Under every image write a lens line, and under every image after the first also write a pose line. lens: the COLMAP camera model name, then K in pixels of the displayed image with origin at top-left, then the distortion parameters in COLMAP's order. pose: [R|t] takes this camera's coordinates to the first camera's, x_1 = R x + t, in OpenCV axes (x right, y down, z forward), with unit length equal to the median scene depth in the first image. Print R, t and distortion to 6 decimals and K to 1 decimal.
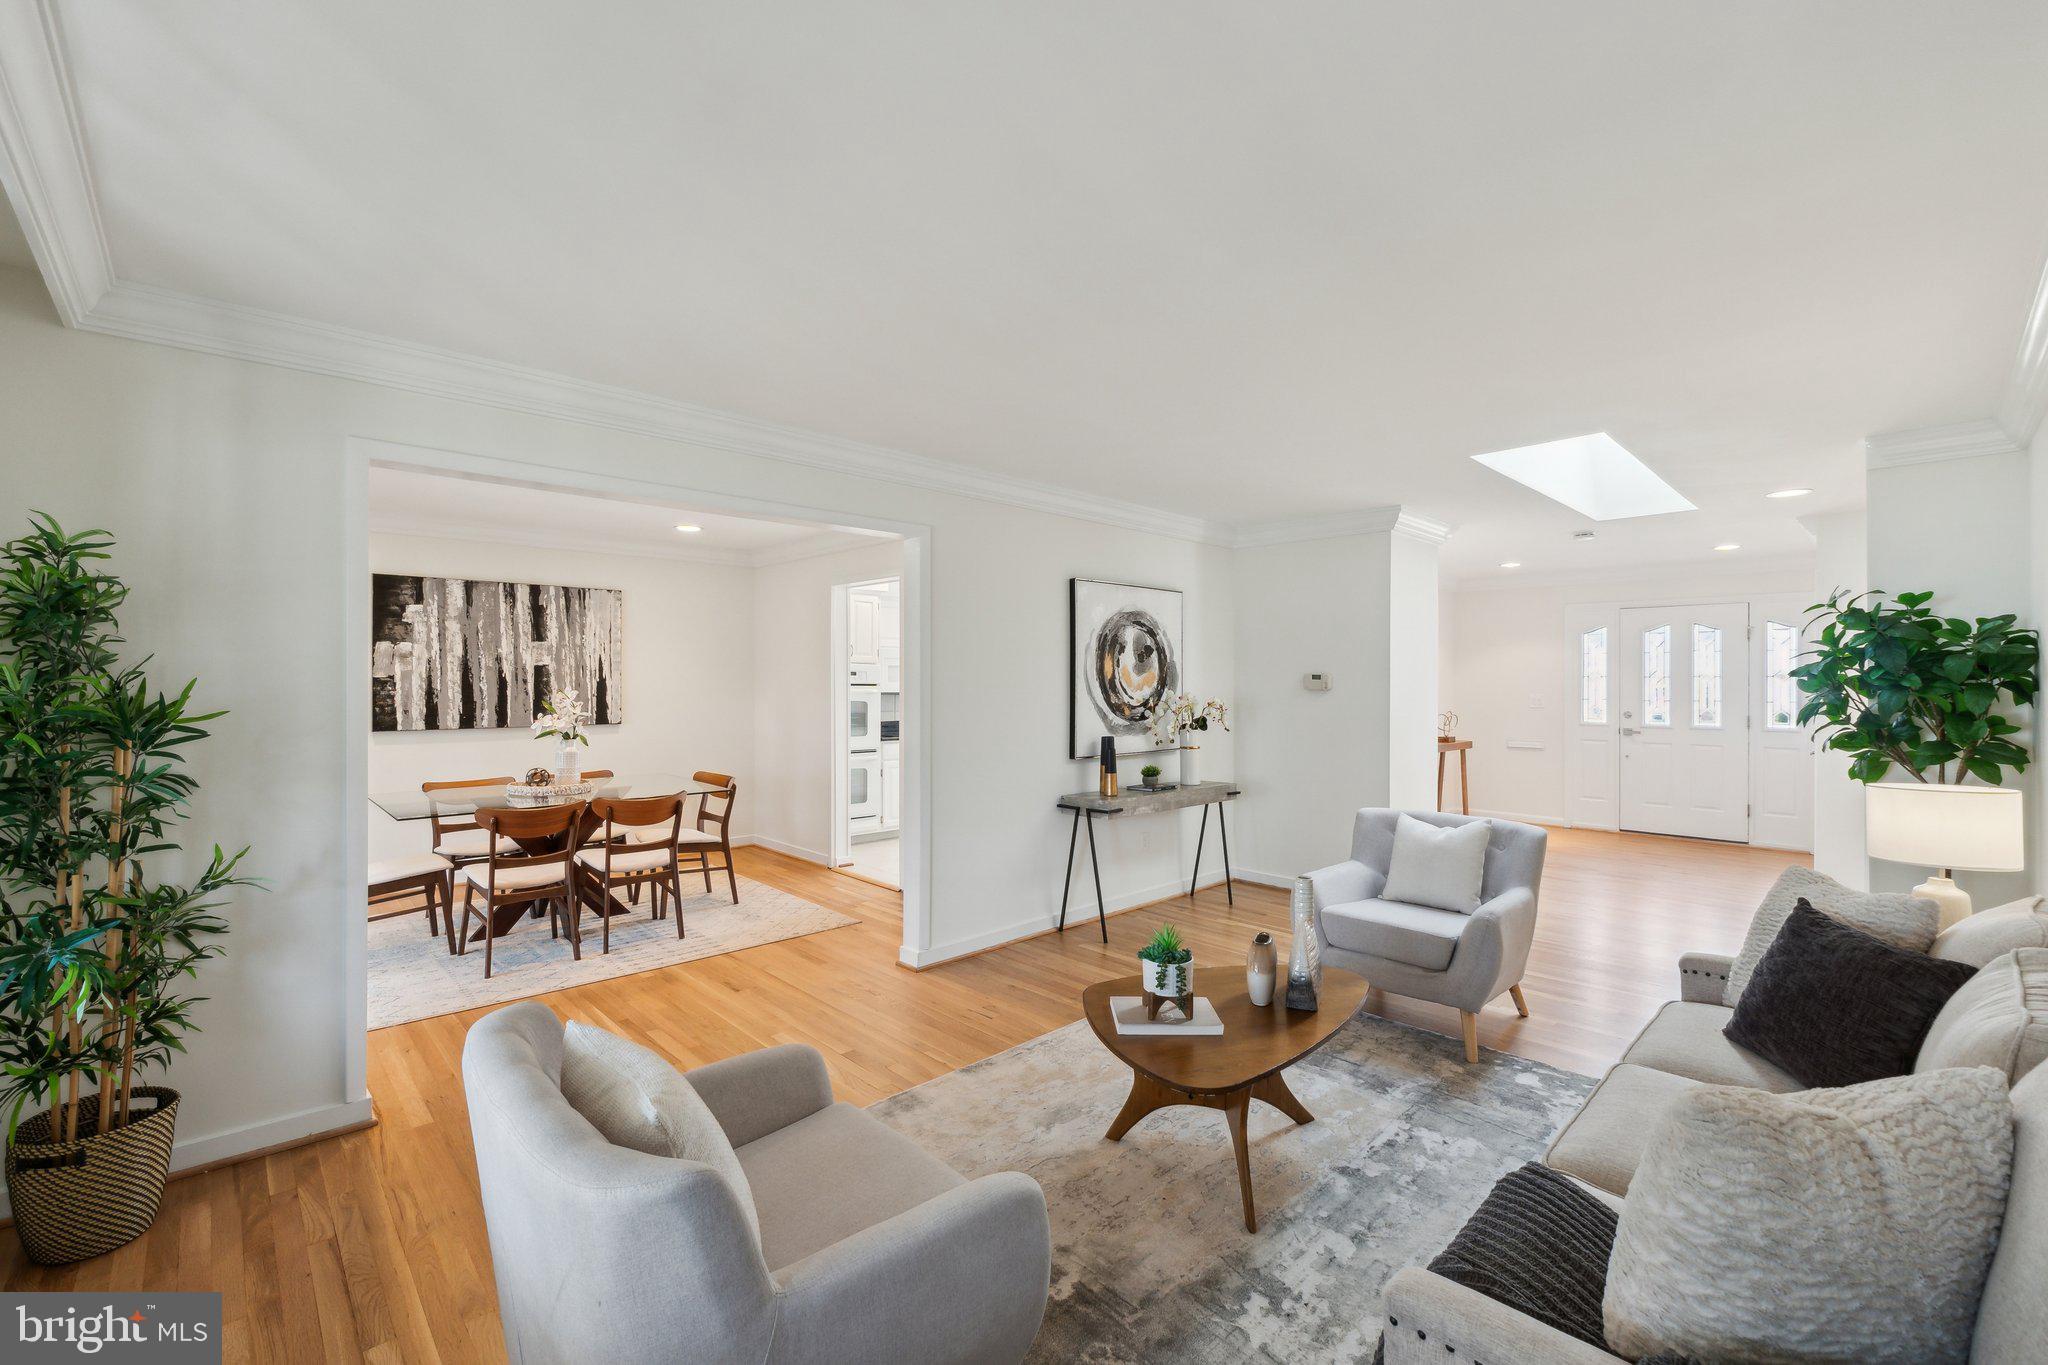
lens RADIAL K [[855.7, 0, 1026.8], [0, 855.7, 682.3], [0, 0, 1]] dist [-0.010781, -0.000171]
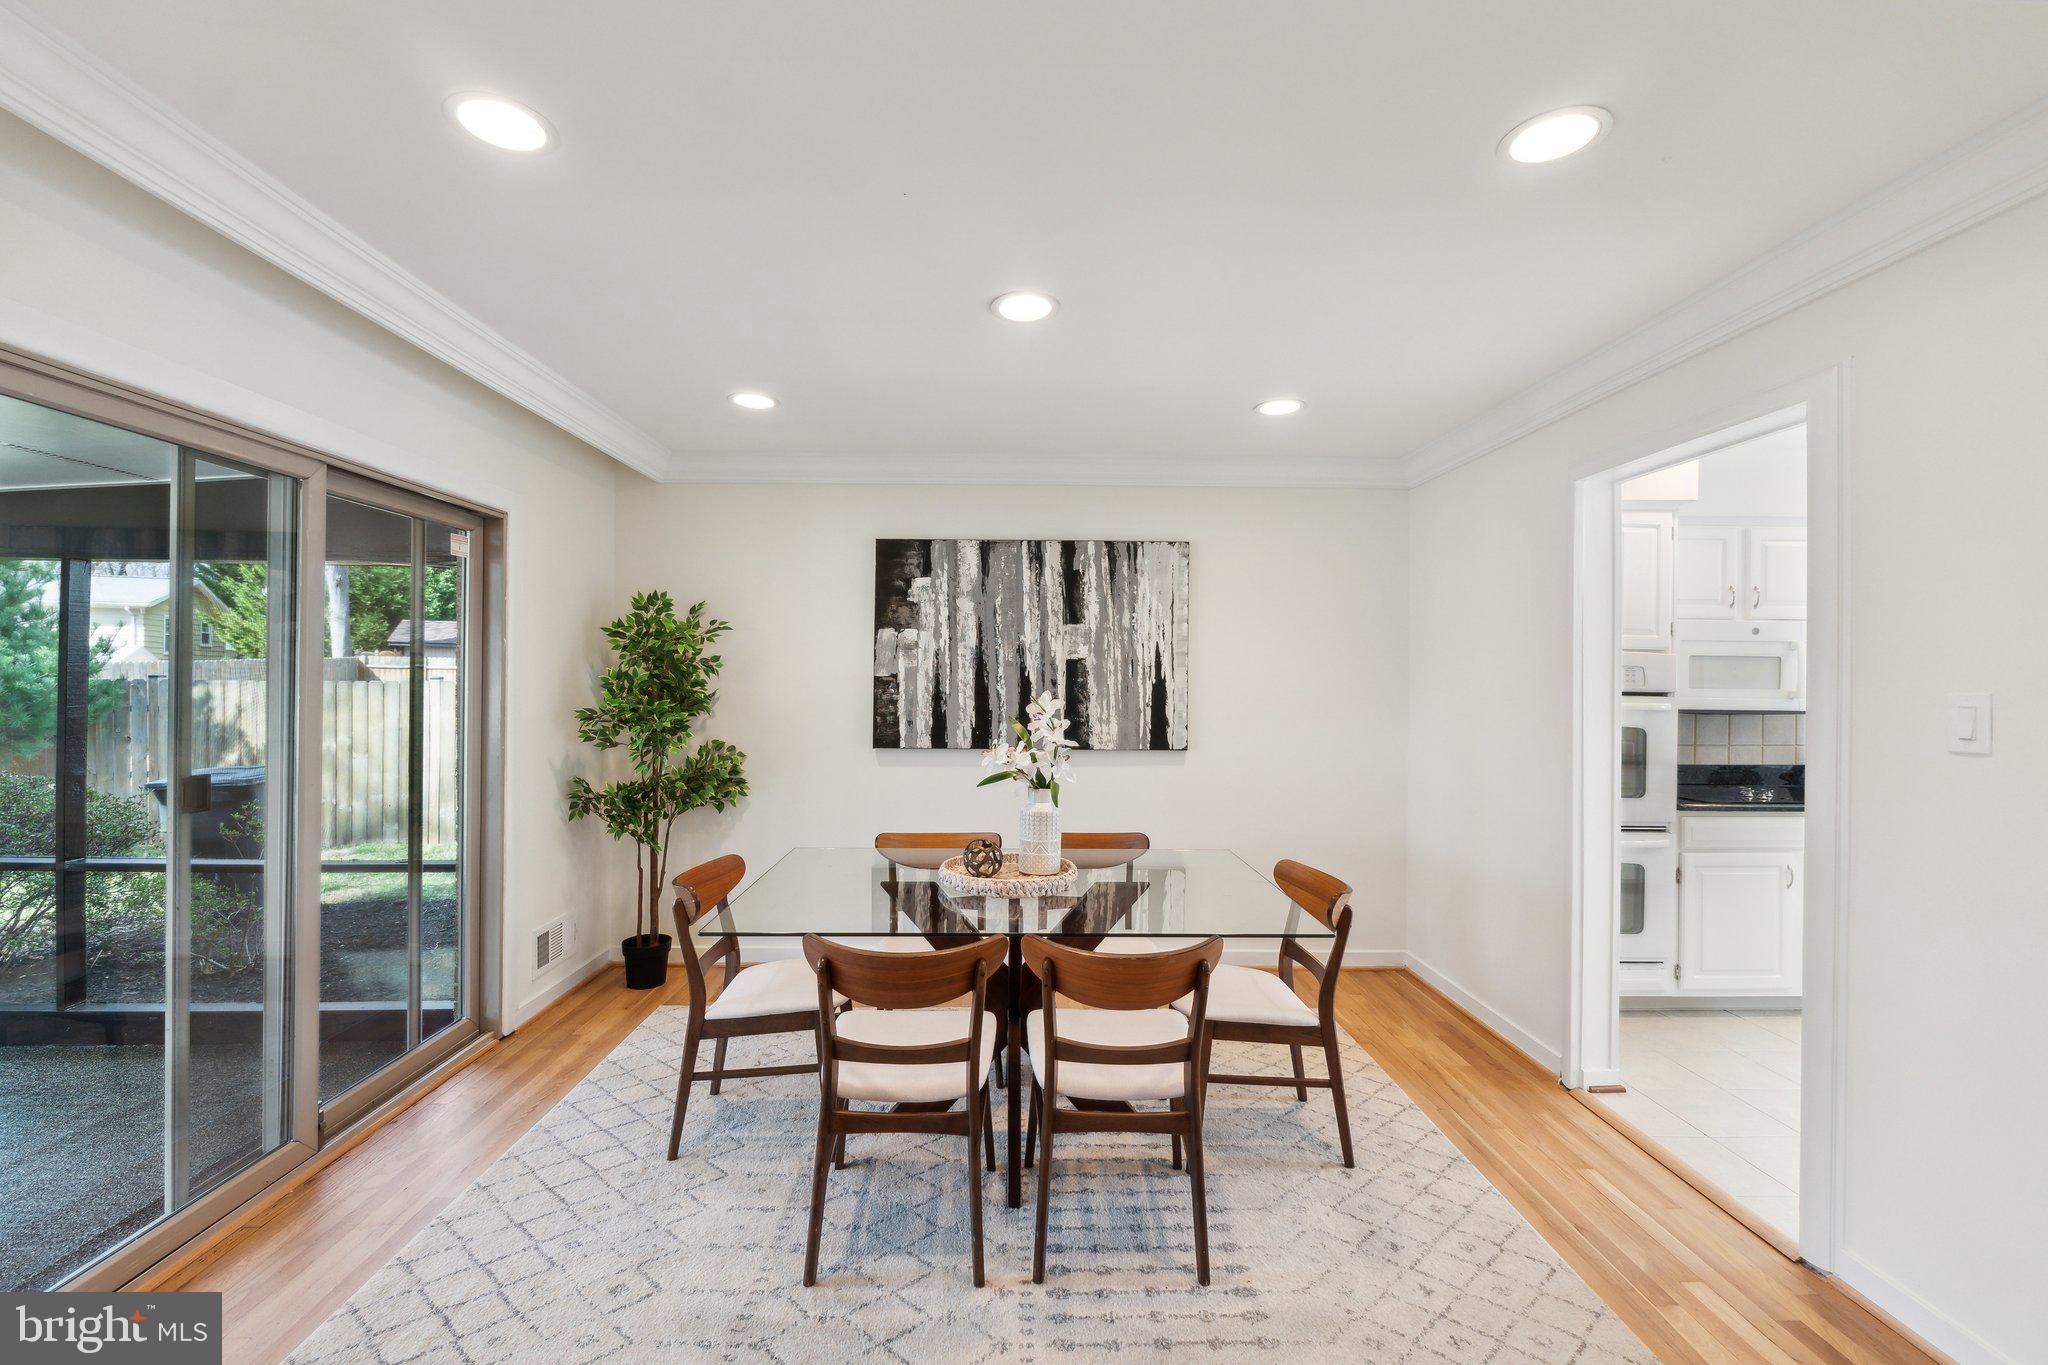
lens RADIAL K [[855.7, 0, 1025.9], [0, 855.7, 680.6], [0, 0, 1]] dist [-0.010781, -0.000171]
pose [[0.734125, 0.003301, -0.679006, -0.143790], [-0.007923, 0.999962, -0.003704, -0.000064], [0.678968, 0.008099, 0.734123, 0.494681]]
